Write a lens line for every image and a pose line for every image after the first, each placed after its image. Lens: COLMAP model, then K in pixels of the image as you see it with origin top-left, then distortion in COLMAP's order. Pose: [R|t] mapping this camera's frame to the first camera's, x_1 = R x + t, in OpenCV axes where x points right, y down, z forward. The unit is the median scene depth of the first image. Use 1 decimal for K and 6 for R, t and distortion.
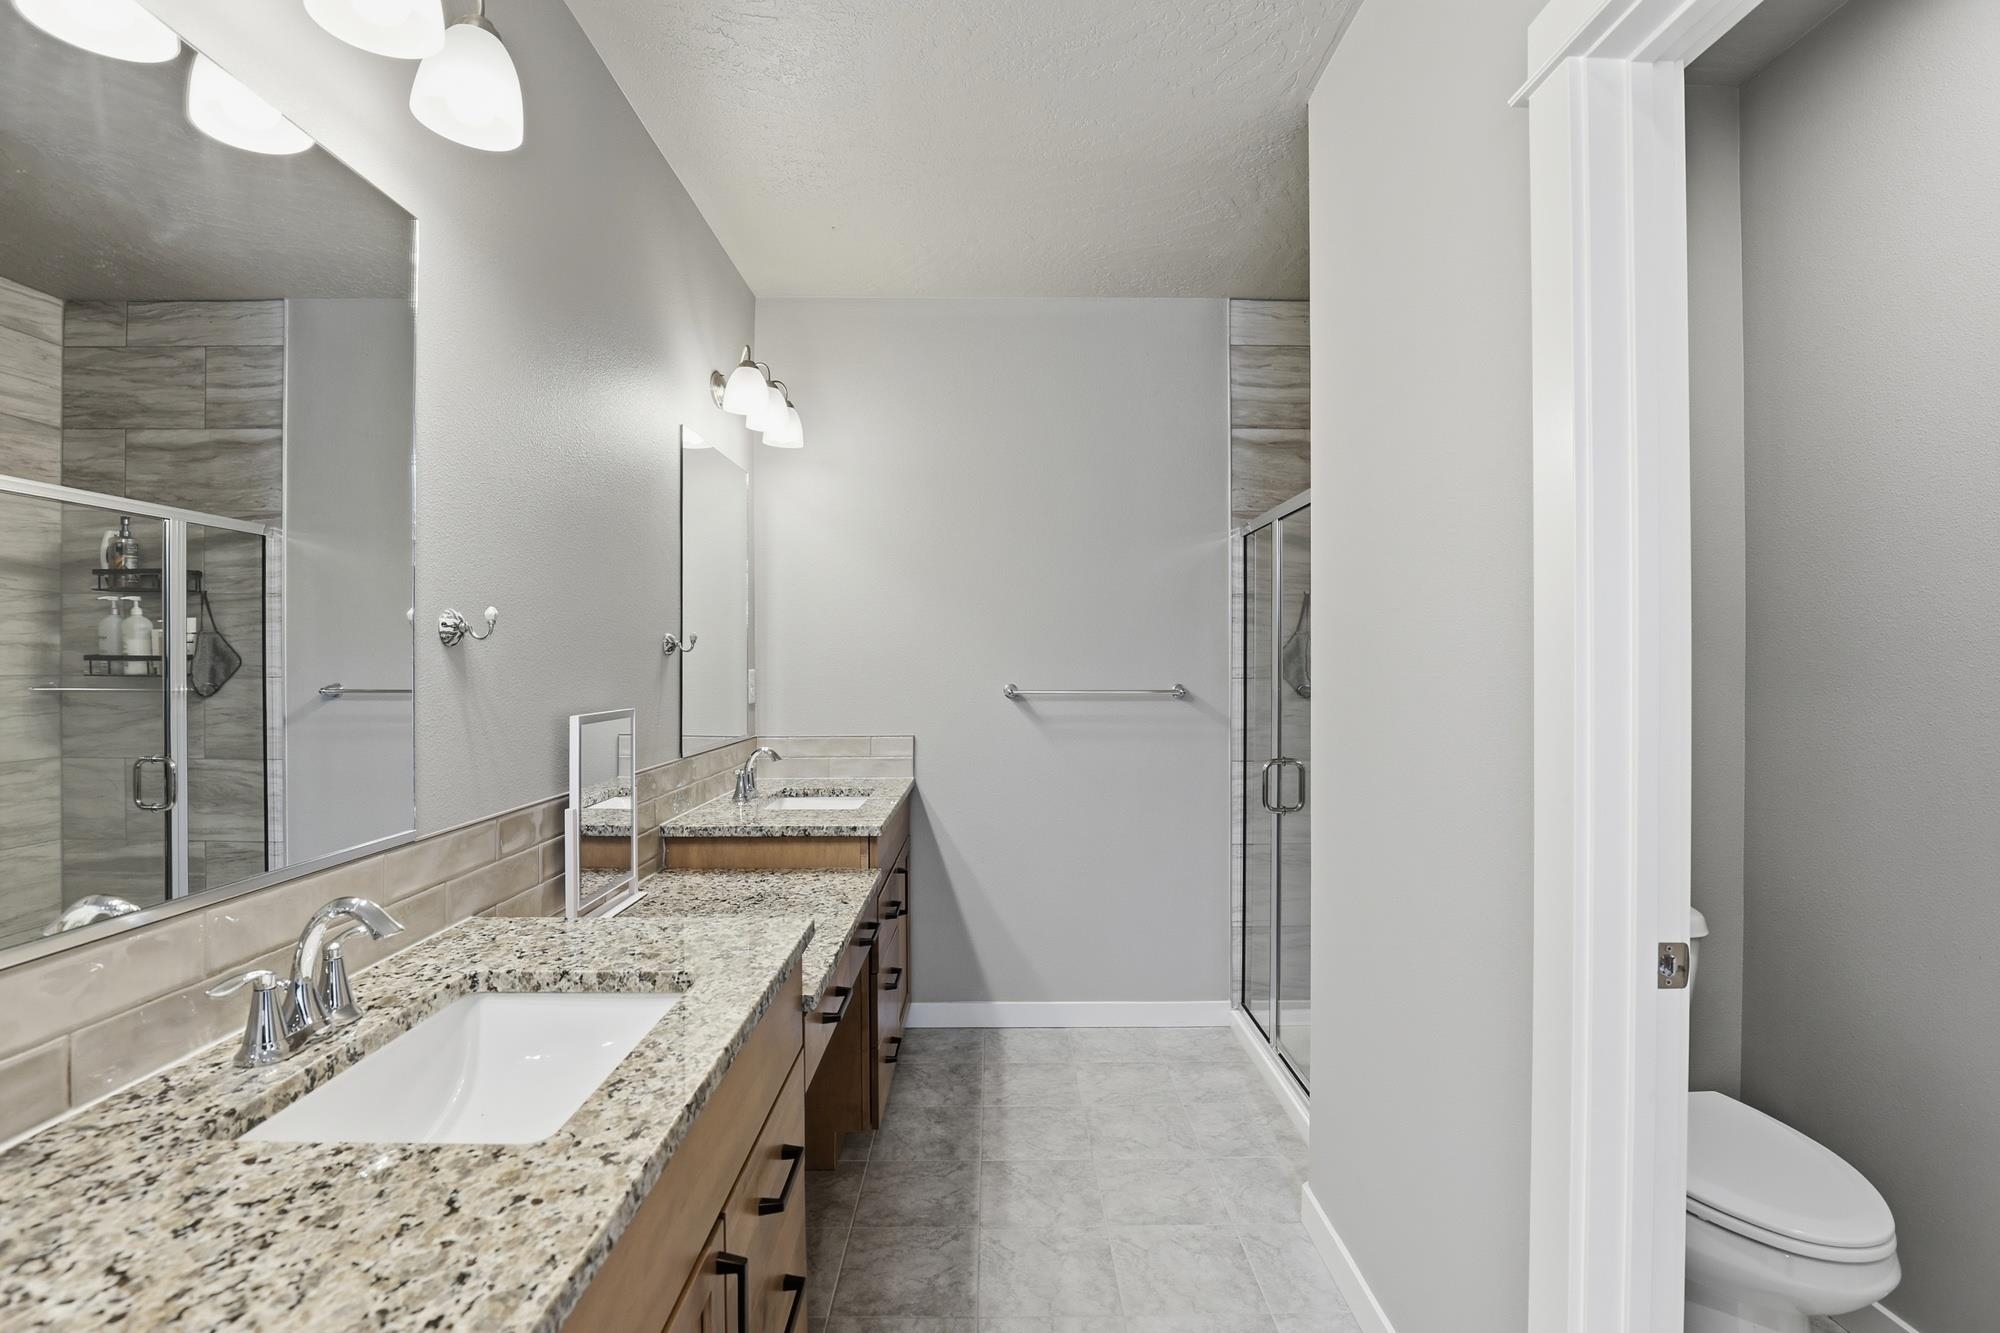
lens RADIAL K [[926.3, 0, 1002.5], [0, 926.3, 660.4], [0, 0, 1]] dist [-0.036664, 0.007297]
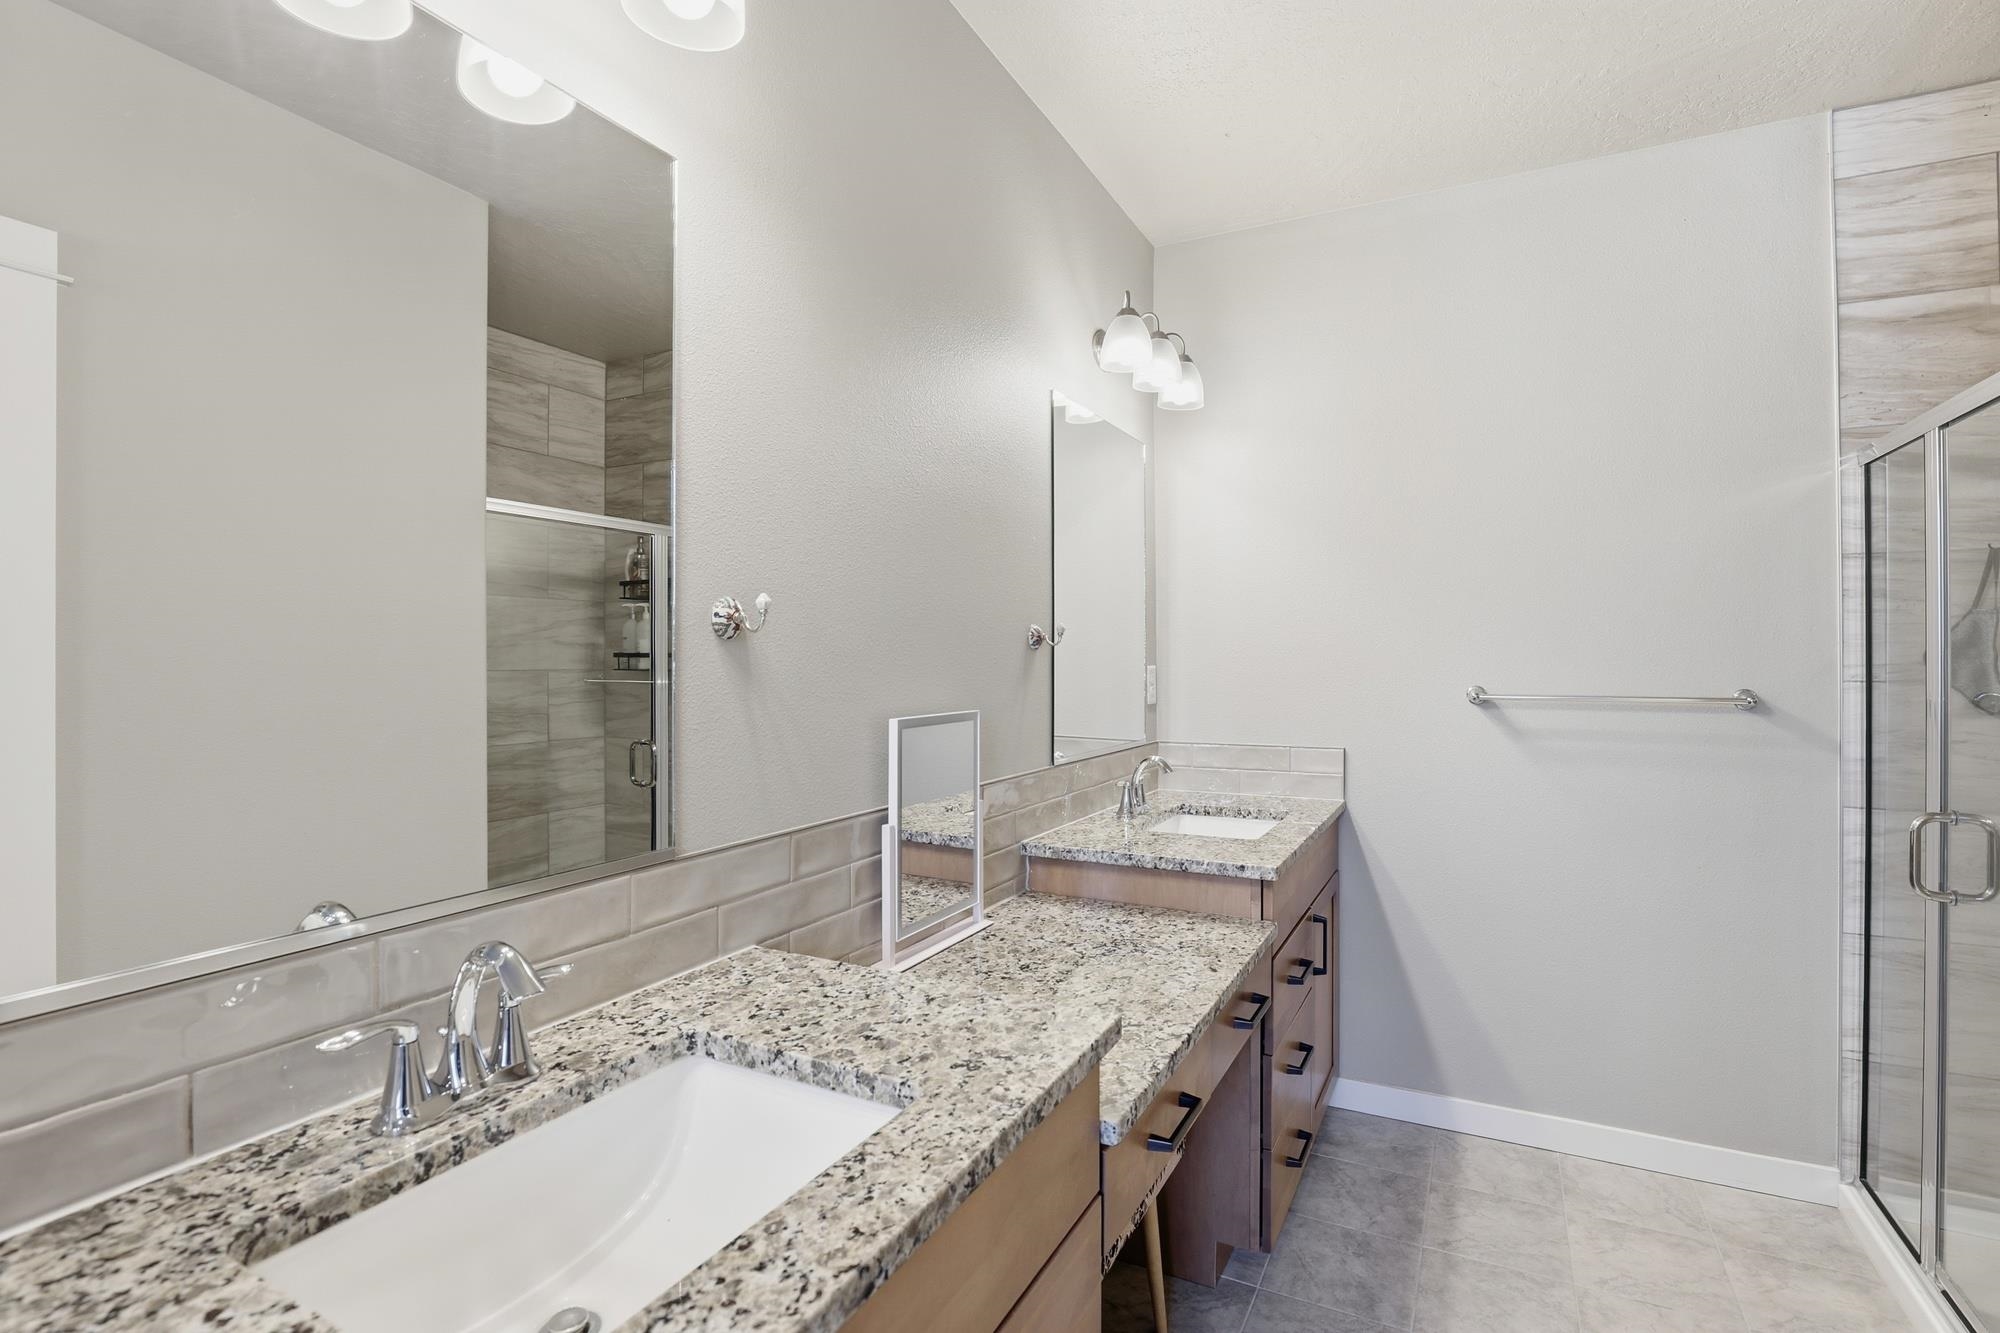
lens RADIAL K [[926.3, 0, 1009.4], [0, 926.3, 654.6], [0, 0, 1]] dist [-0.036664, 0.007297]
pose [[0.882331, -0.003085, -0.470620, 0.030760], [0.002018, 0.999994, -0.002771, 0.001064], [0.470625, 0.001495, 0.882332, 0.179047]]
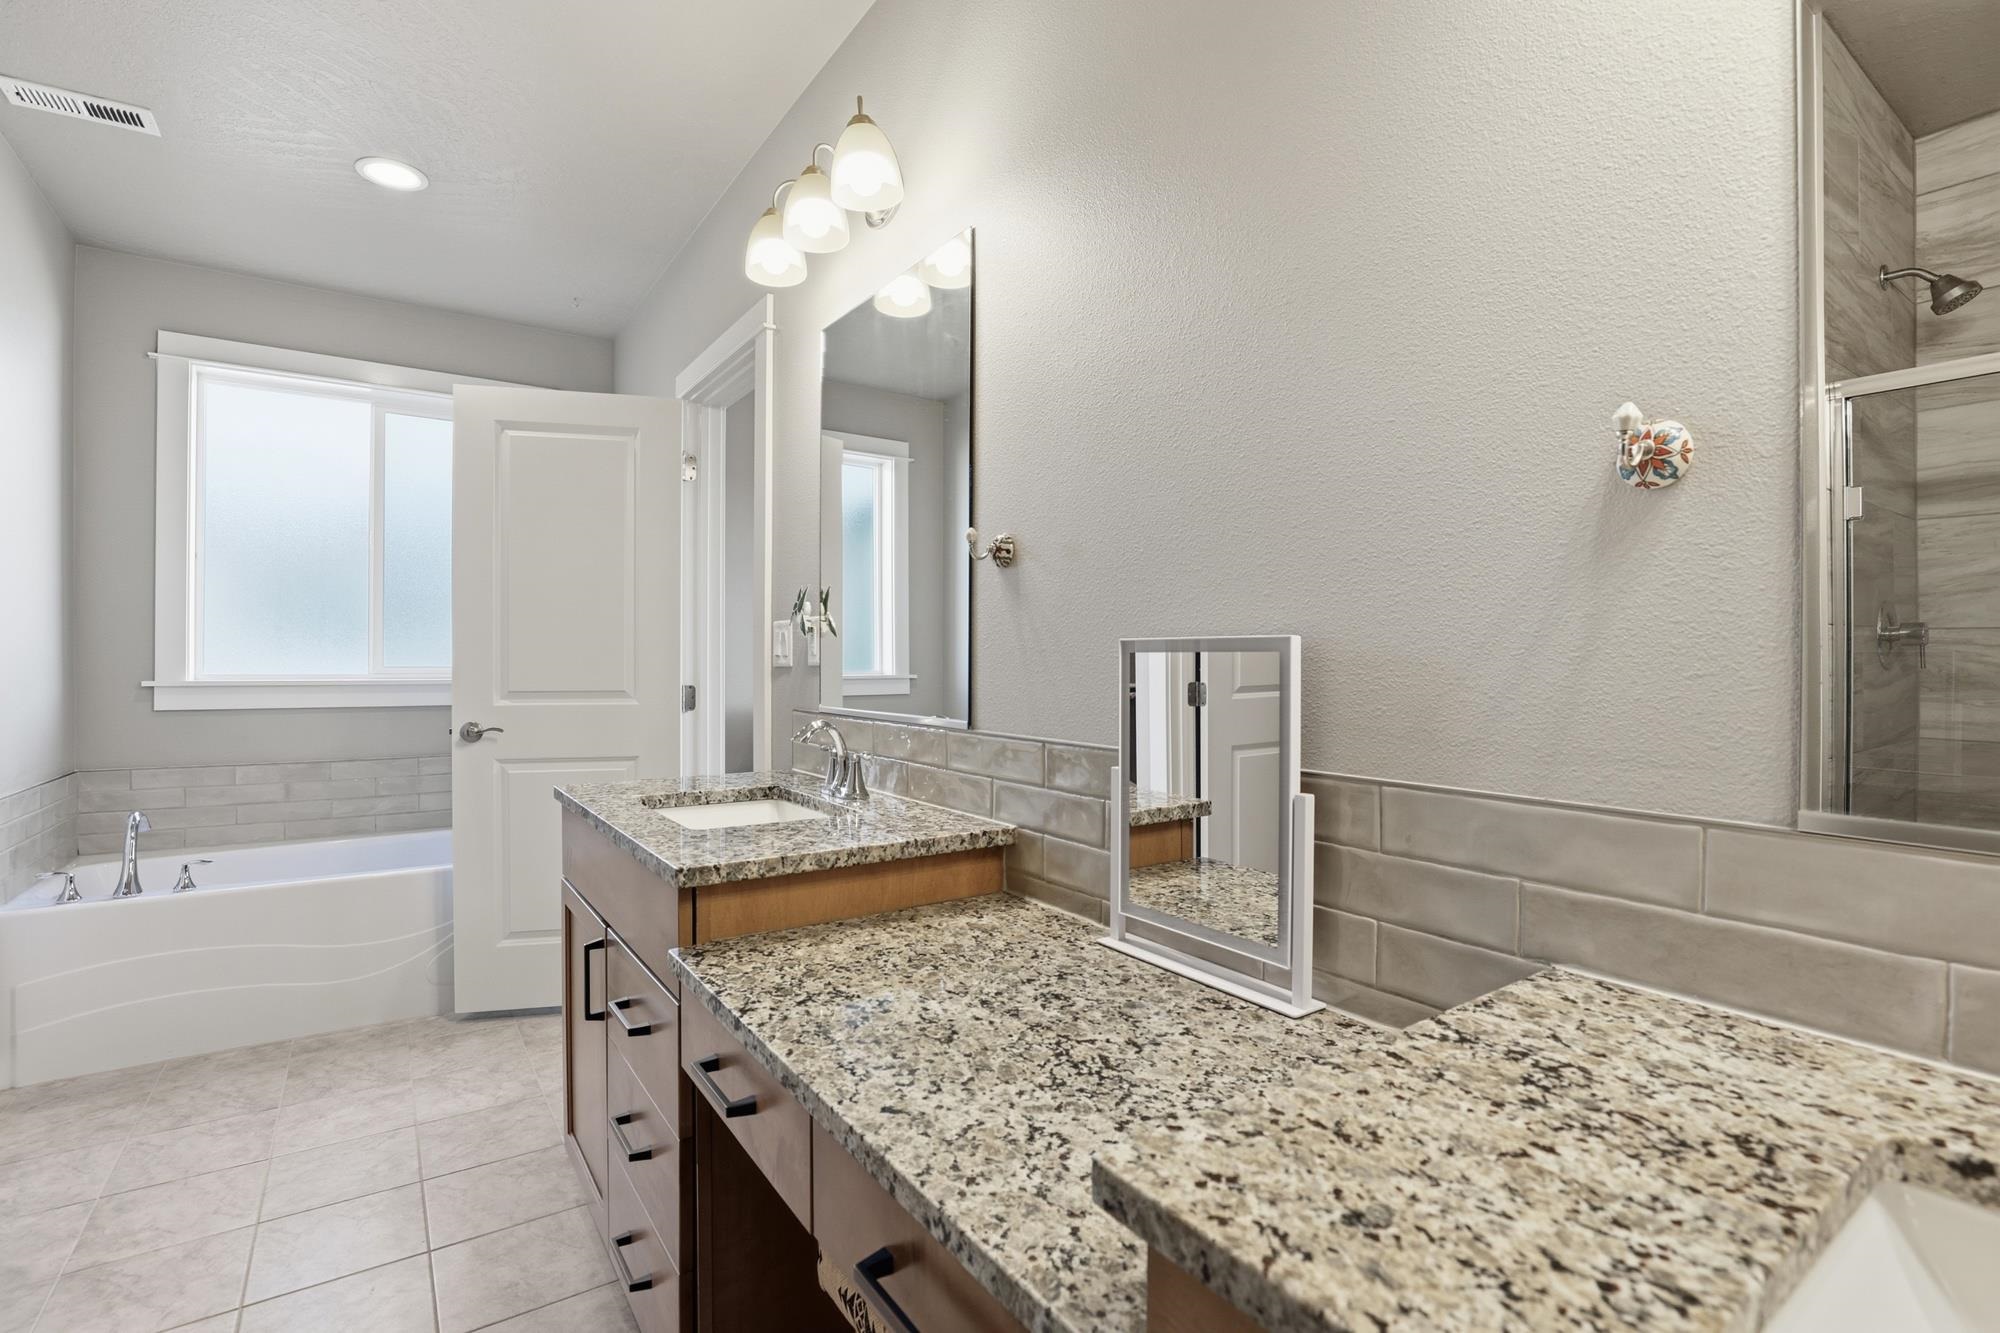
lens RADIAL K [[926.3, 0, 1010.7], [0, 926.3, 666.1], [0, 0, 1]] dist [-0.036664, 0.007297]
pose [[-0.825216, 0.000203, -0.564817, 0.008528], [-0.001615, 0.999995, 0.002718, 0.051569], [0.564814, 0.003155, -0.825212, 1.012309]]
